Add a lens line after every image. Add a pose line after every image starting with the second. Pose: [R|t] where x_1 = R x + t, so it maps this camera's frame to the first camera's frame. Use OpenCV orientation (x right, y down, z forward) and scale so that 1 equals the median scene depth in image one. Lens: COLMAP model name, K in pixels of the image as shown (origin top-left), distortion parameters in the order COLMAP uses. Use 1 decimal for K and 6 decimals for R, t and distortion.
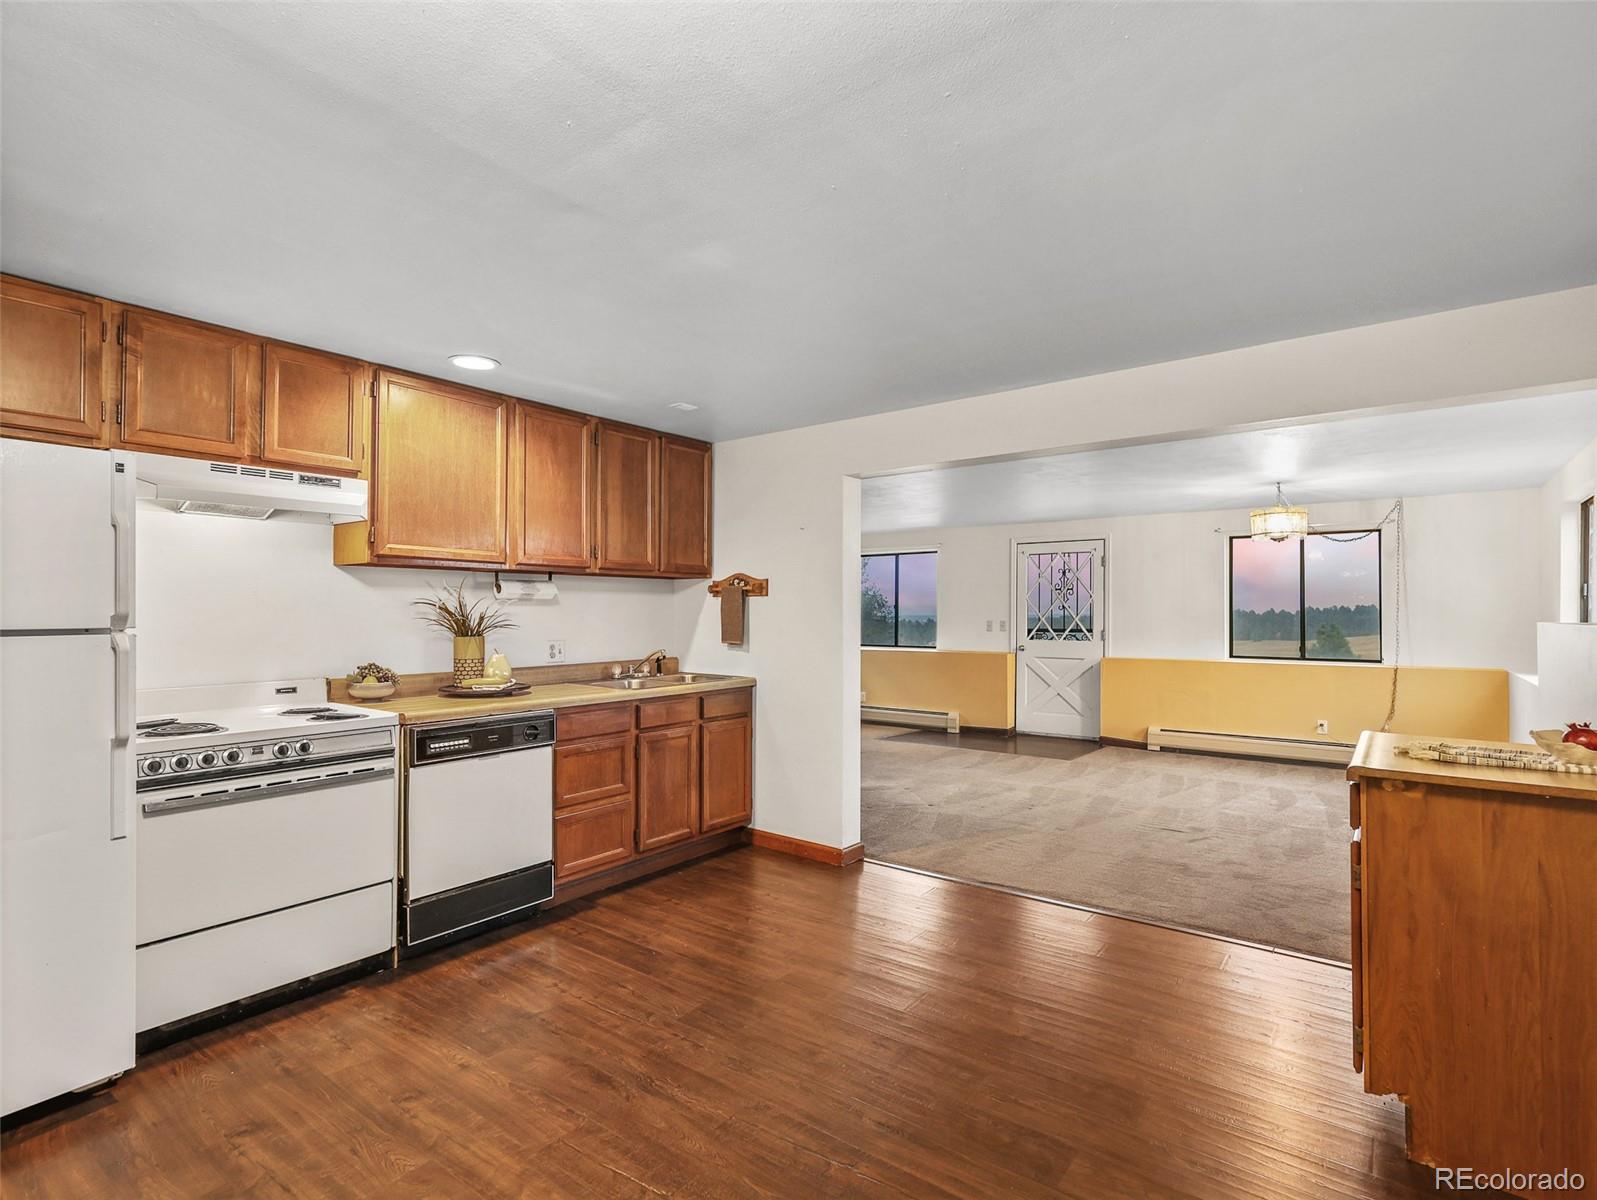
lens RADIAL K [[796.8, 0, 798.5], [0, 796.8, 600.0], [0, 0, 1]] dist [0.000889, 0.000415]
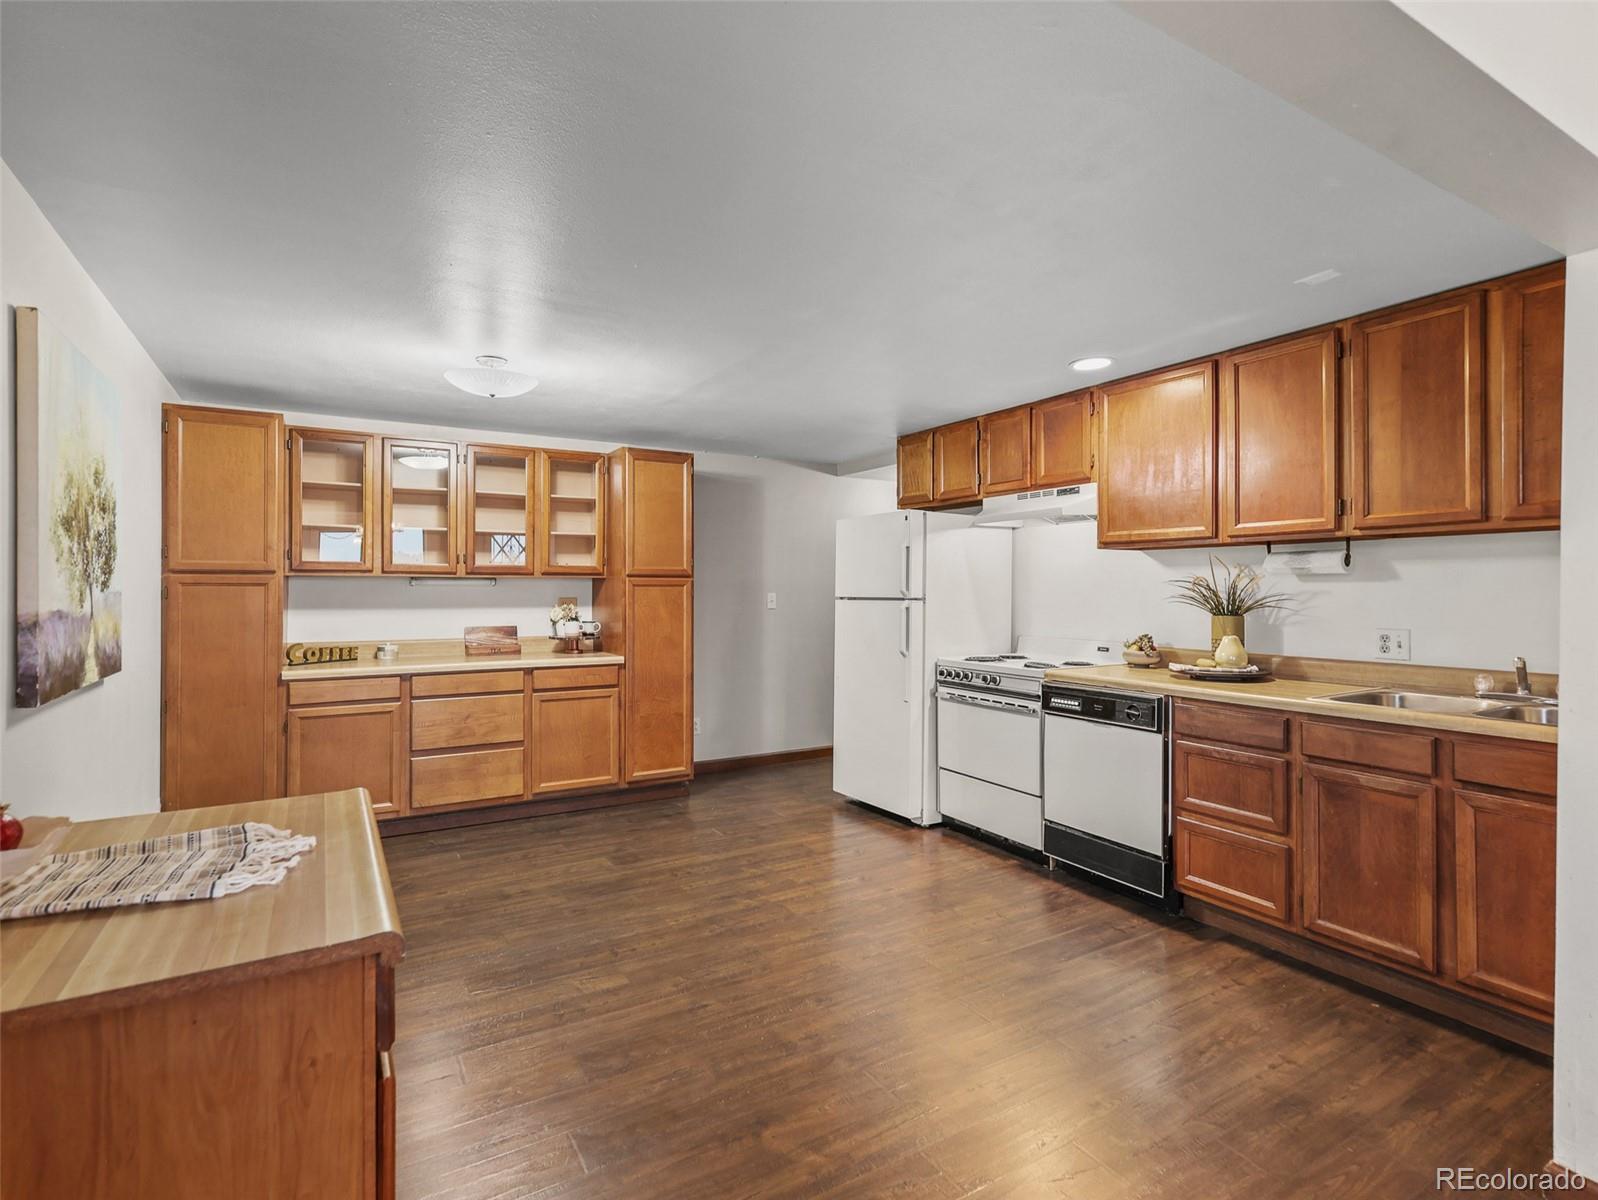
lens RADIAL K [[797.5, 0, 796.7], [0, 797.5, 581.6], [0, 0, 1]] dist [0.000206, -0.000345]
pose [[-0.378528, -0.006179, -0.925569, 0.741818], [0.014540, 0.999815, -0.012621, 0.010910], [0.925476, -0.018235, -0.378368, 0.998380]]
